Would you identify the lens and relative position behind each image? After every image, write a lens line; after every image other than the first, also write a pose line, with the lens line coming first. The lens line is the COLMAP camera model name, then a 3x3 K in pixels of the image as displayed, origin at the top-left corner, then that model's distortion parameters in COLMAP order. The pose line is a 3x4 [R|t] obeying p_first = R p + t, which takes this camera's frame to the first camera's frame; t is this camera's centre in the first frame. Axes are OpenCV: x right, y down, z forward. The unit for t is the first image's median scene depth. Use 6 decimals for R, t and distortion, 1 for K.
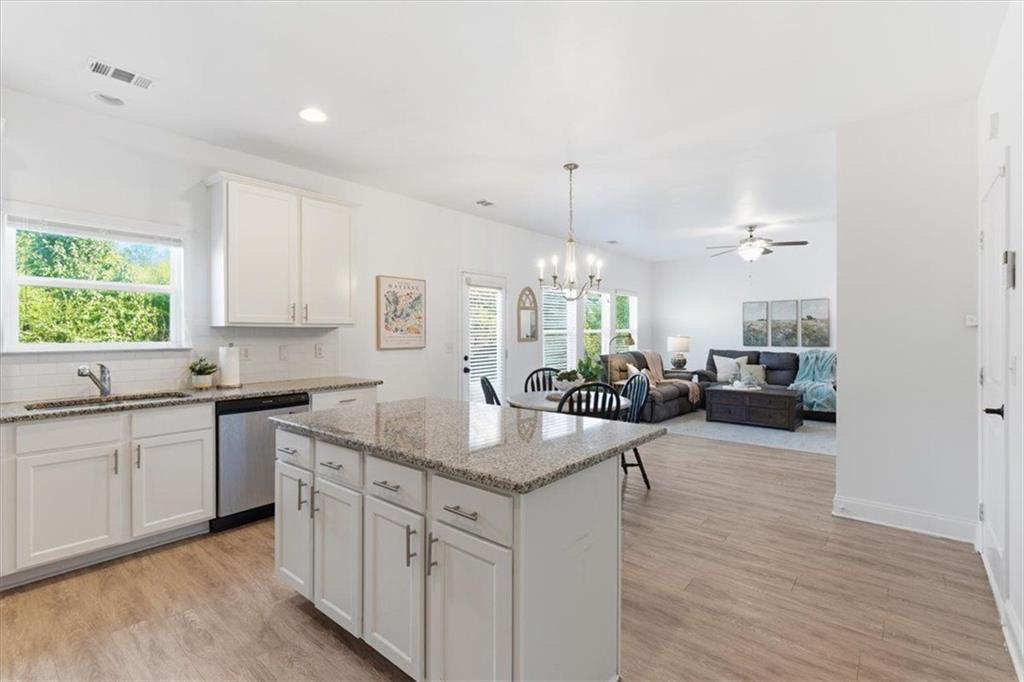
lens RADIAL K [[458.7, 0, 509.3], [0, 458.7, 335.9], [0, 0, 1]] dist [0.003115, 0.000608]
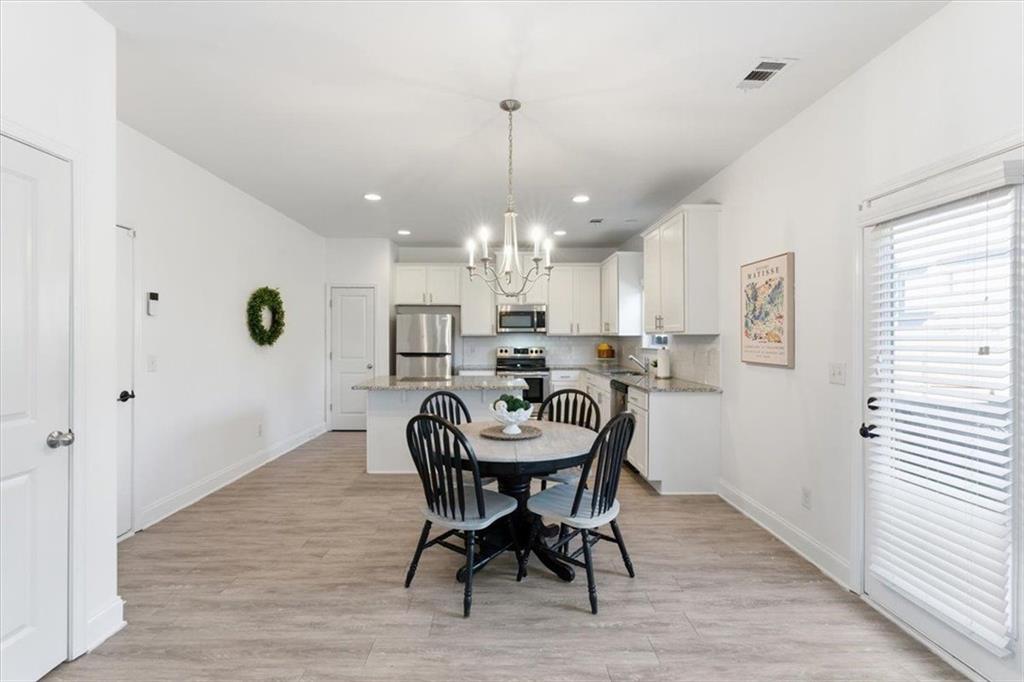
lens RADIAL K [[458.7, 0, 512.3], [0, 458.7, 341.2], [0, 0, 1]] dist [0.003115, 0.000608]
pose [[-0.741051, 0.010048, -0.671373, 0.377227], [-0.003381, 0.999820, 0.018695, -0.013729], [0.671440, 0.016123, -0.740883, 0.953240]]
